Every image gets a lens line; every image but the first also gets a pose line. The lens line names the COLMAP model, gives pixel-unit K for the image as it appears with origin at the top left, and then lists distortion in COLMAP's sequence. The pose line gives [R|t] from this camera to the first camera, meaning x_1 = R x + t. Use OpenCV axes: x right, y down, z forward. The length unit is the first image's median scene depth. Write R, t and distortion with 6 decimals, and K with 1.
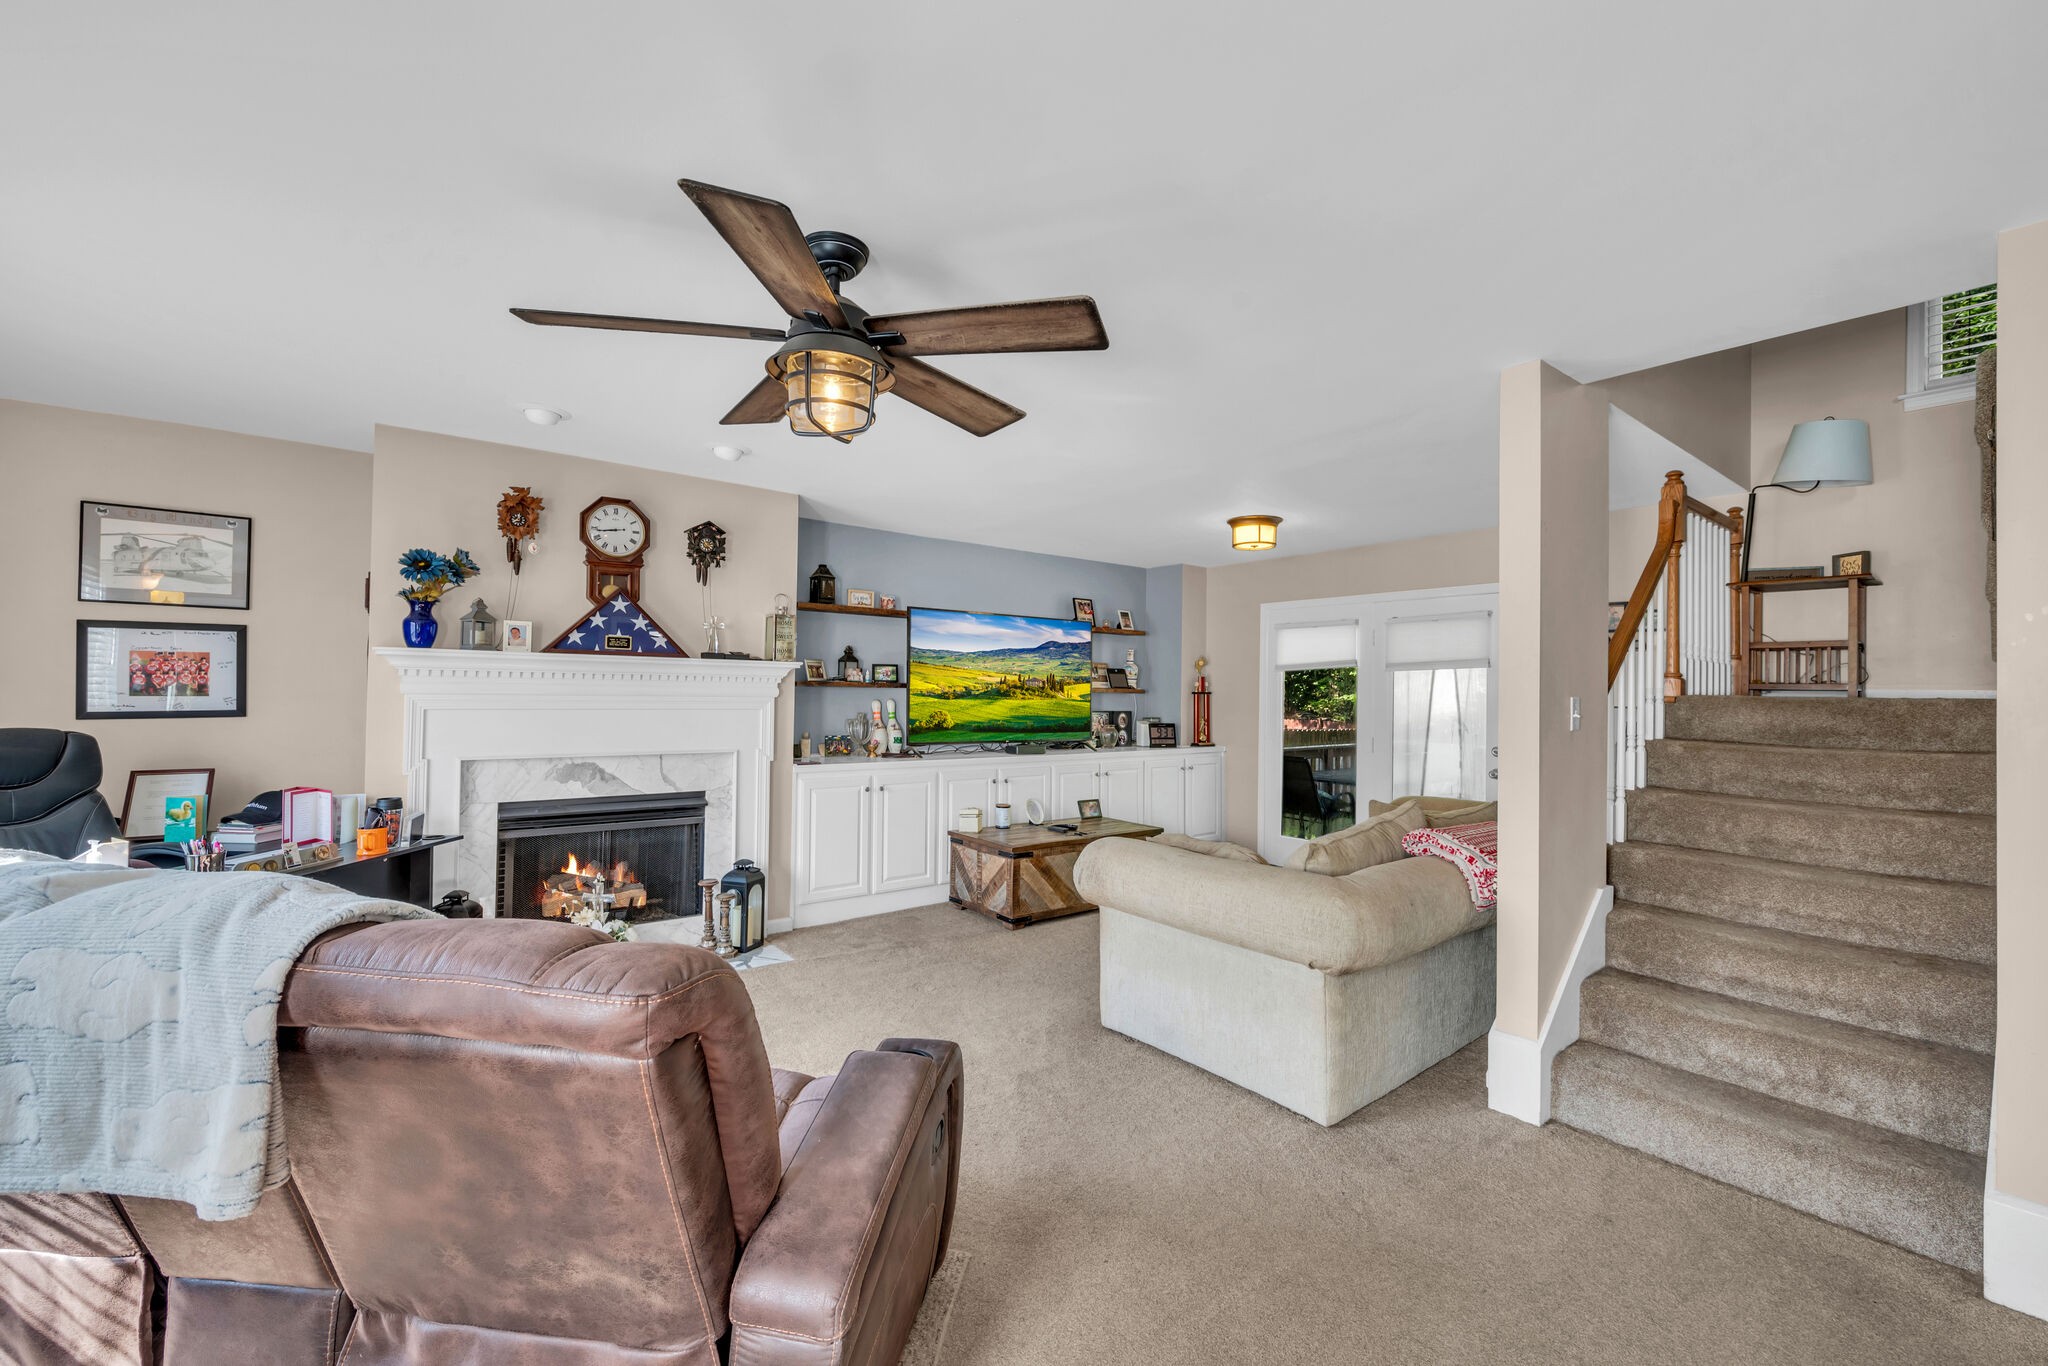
lens RADIAL K [[819.0, 0, 1041.4], [0, 819.0, 666.2], [0, 0, 1]] dist [-0.001608, -0.000102]
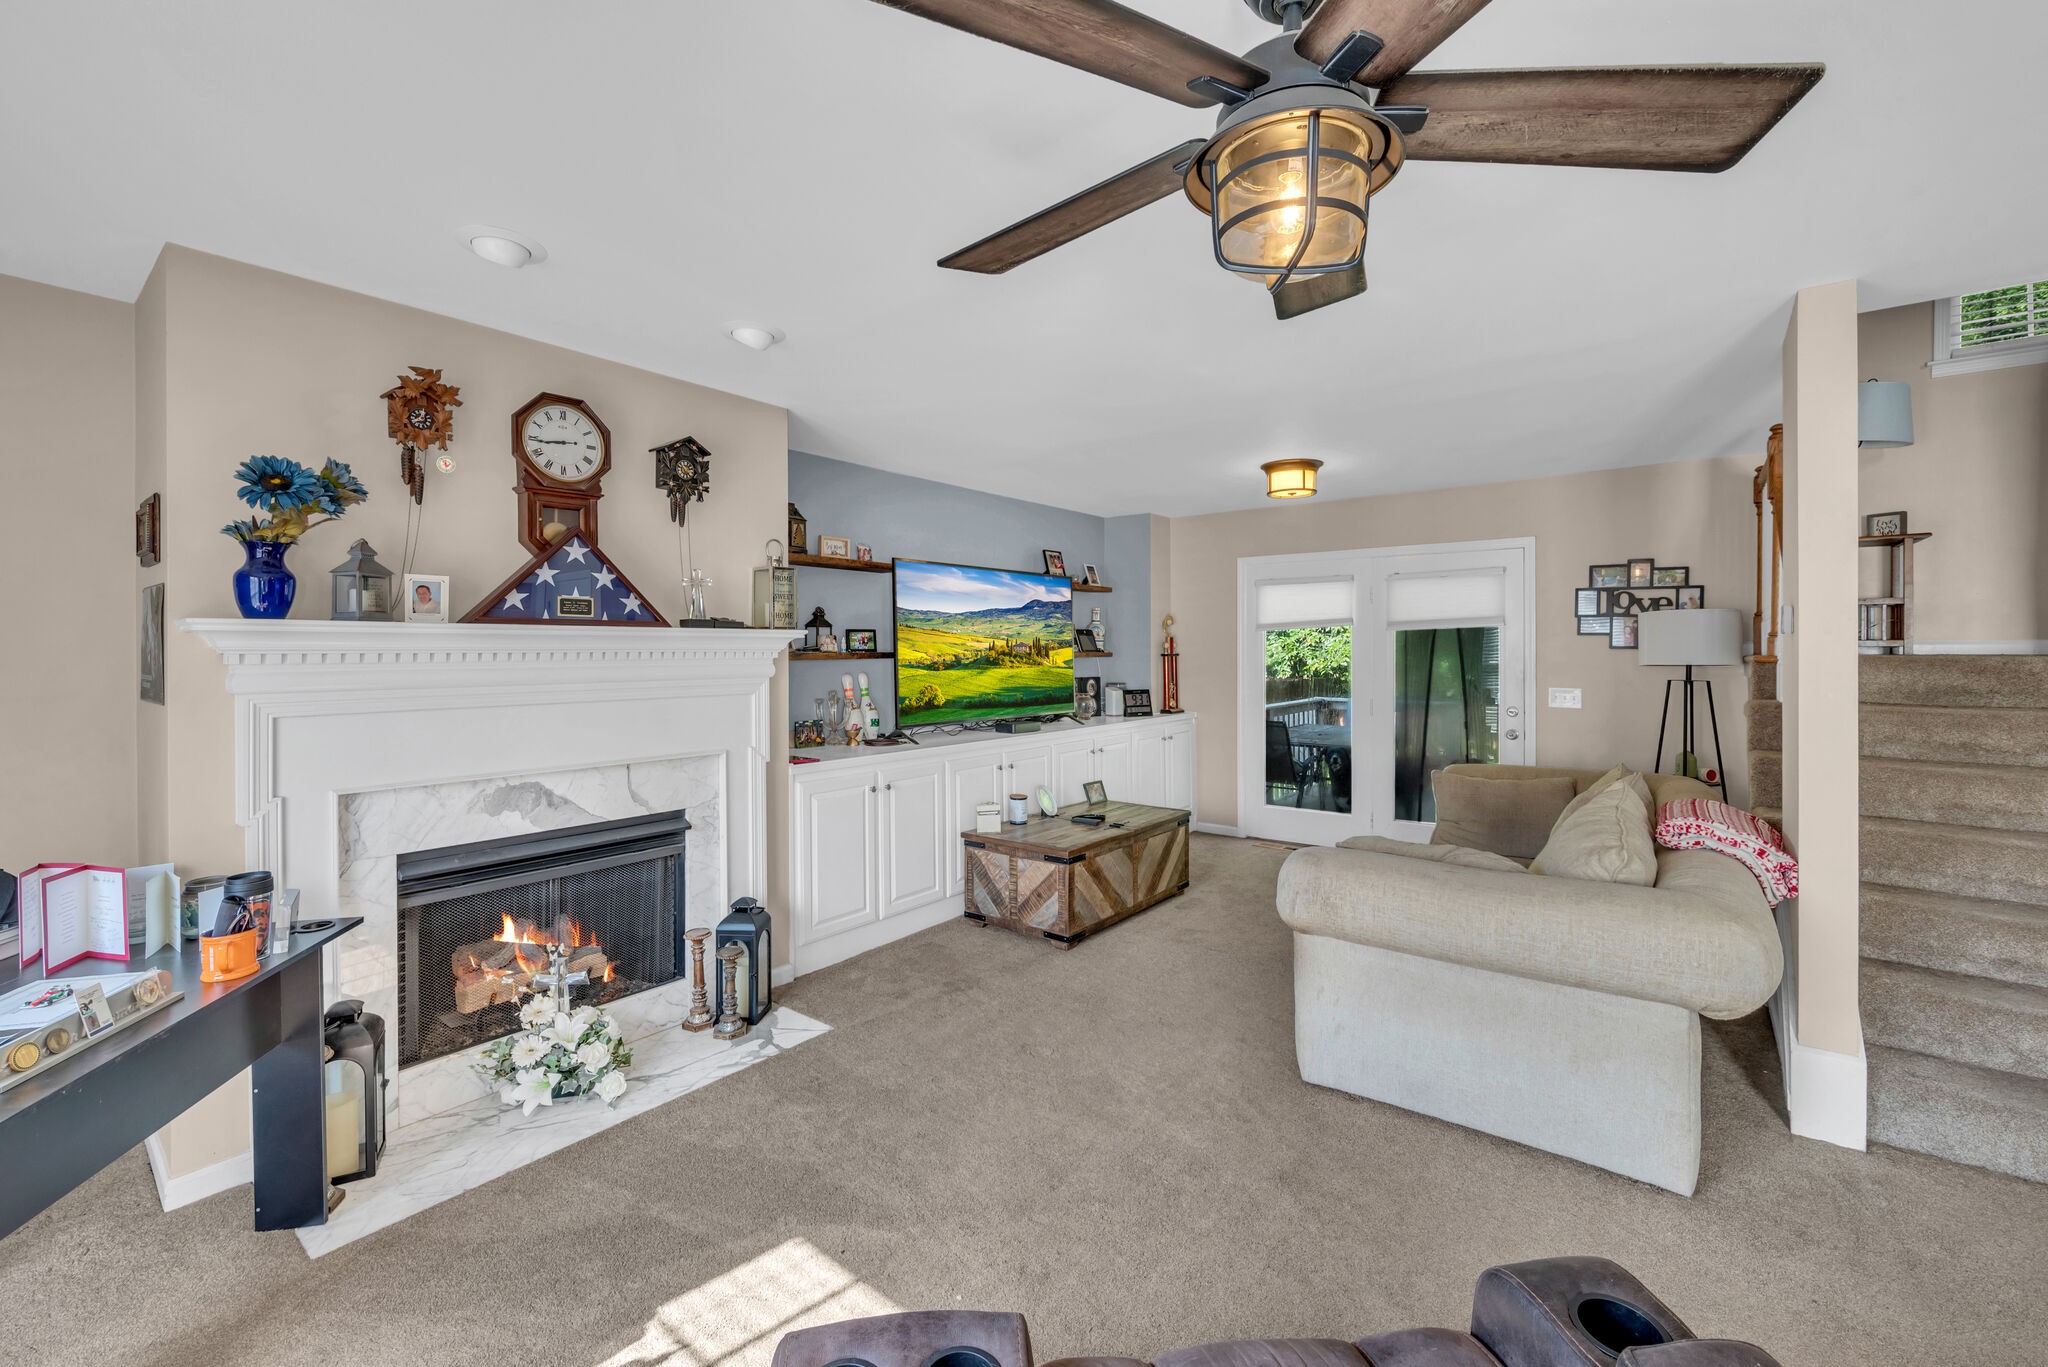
lens RADIAL K [[834.7, 0, 1033.2], [0, 834.7, 639.1], [0, 0, 1]] dist [-0.002846, 0.000002]
pose [[0.972135, -0.015011, 0.233942, -0.284267], [0.009920, 0.999688, 0.022923, -0.012916], [-0.234213, -0.019964, 0.971980, 0.210978]]
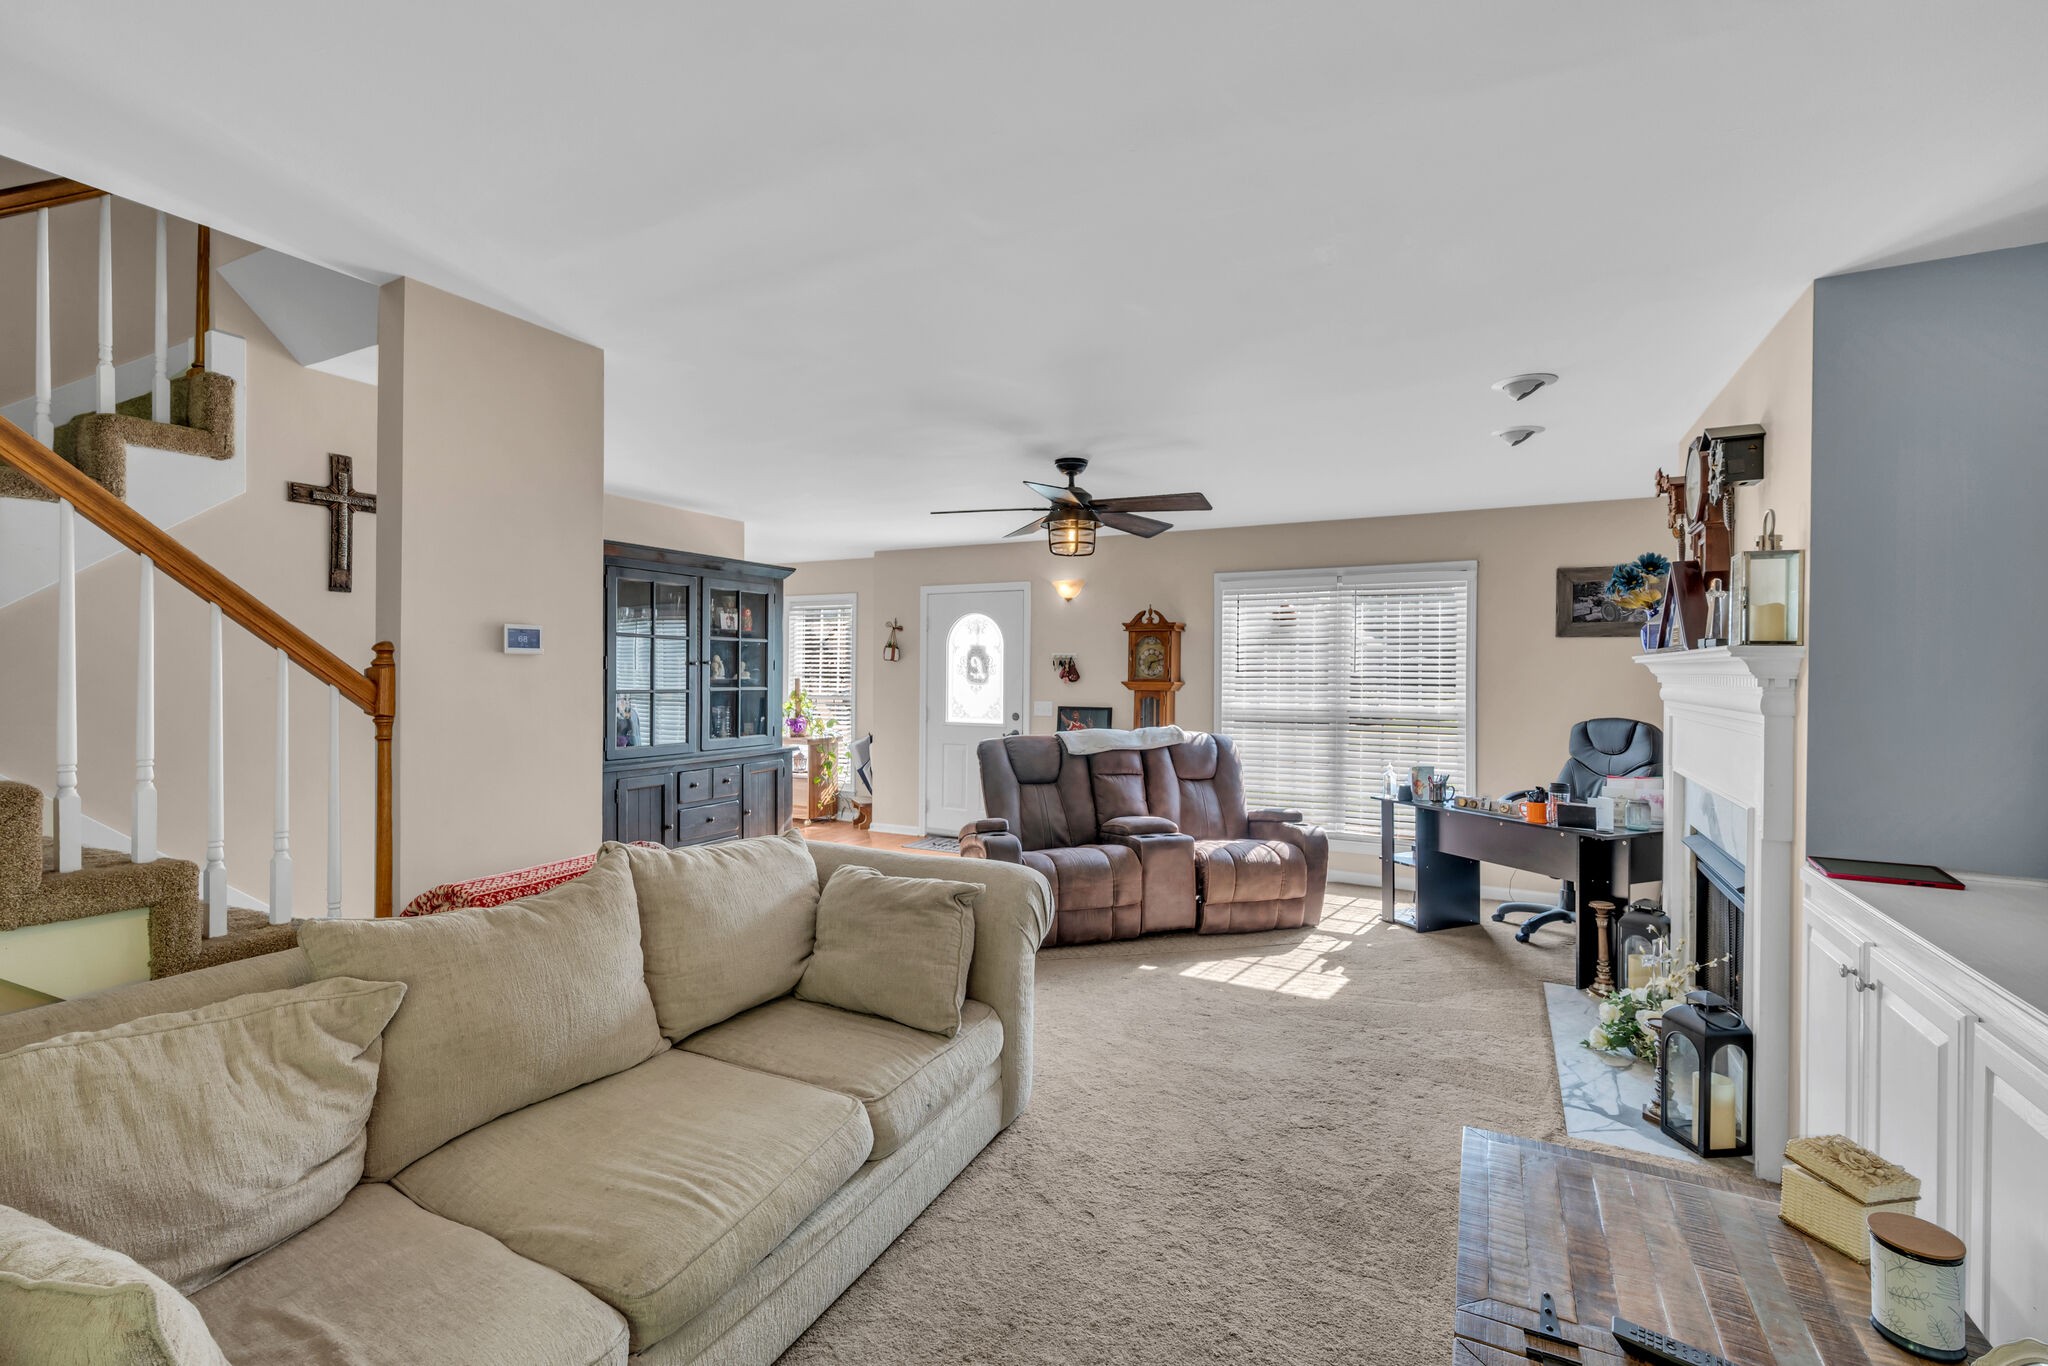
lens RADIAL K [[898.8, 0, 1026.1], [0, 898.8, 689.3], [0, 0, 1]] dist [0.000237, 0.000796]
pose [[-0.913060, -0.013108, -0.407616, 0.404067], [-0.009989, 0.999902, -0.009778, 0.037067], [0.407704, -0.004856, -0.913101, 1.515468]]
